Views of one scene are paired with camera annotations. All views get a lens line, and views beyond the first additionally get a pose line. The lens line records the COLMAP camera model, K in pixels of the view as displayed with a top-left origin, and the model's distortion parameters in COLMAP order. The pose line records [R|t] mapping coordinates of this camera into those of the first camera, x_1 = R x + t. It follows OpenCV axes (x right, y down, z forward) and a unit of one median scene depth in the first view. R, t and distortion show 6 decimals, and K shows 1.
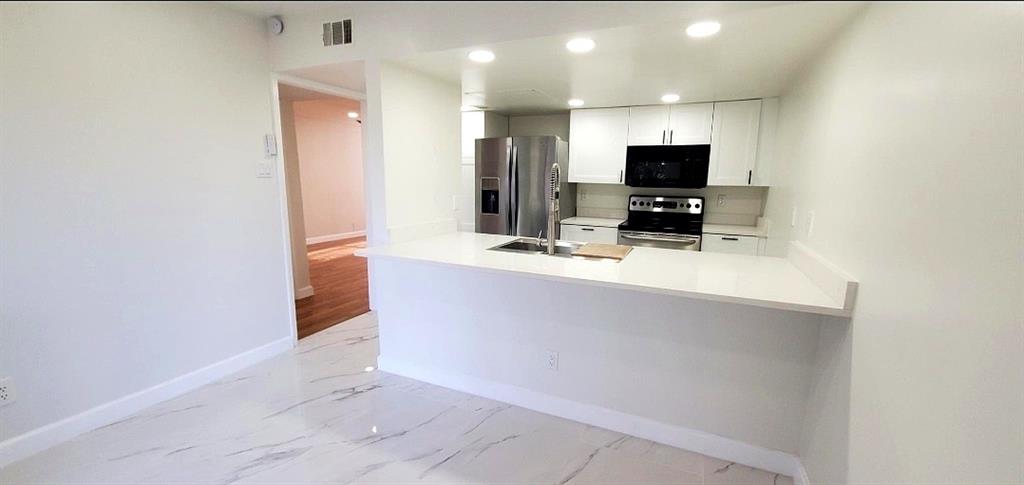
lens RADIAL K [[402.3, 0, 512.0], [0, 402.3, 242.5], [0, 0, 1]] dist [0.002268, 0.000085]
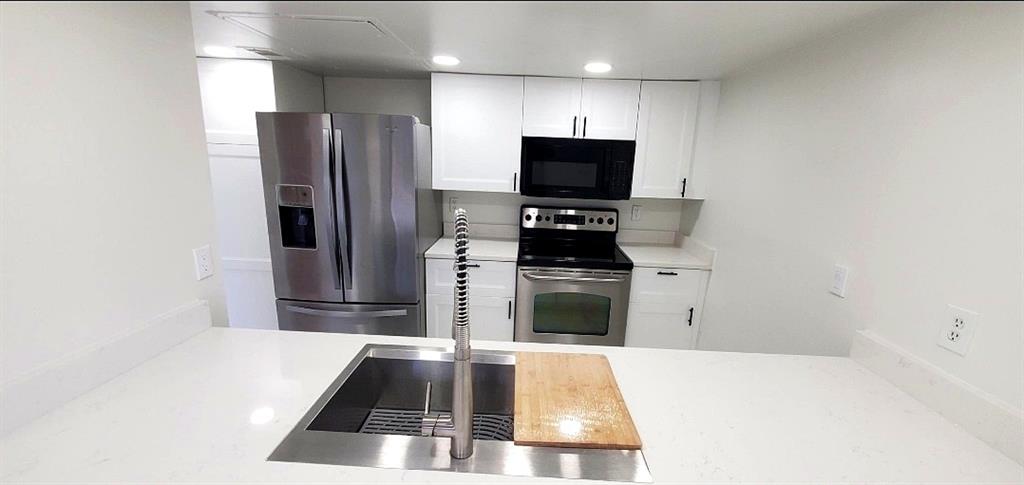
lens RADIAL K [[403.2, 0, 512.0], [0, 403.2, 242.5], [0, 0, 1]] dist [-0.002615, -0.000018]
pose [[0.917693, -0.073417, 0.390448, -0.000667], [0.046085, 0.995815, 0.078928, -0.118435], [-0.394609, -0.054437, 0.917235, 0.385374]]
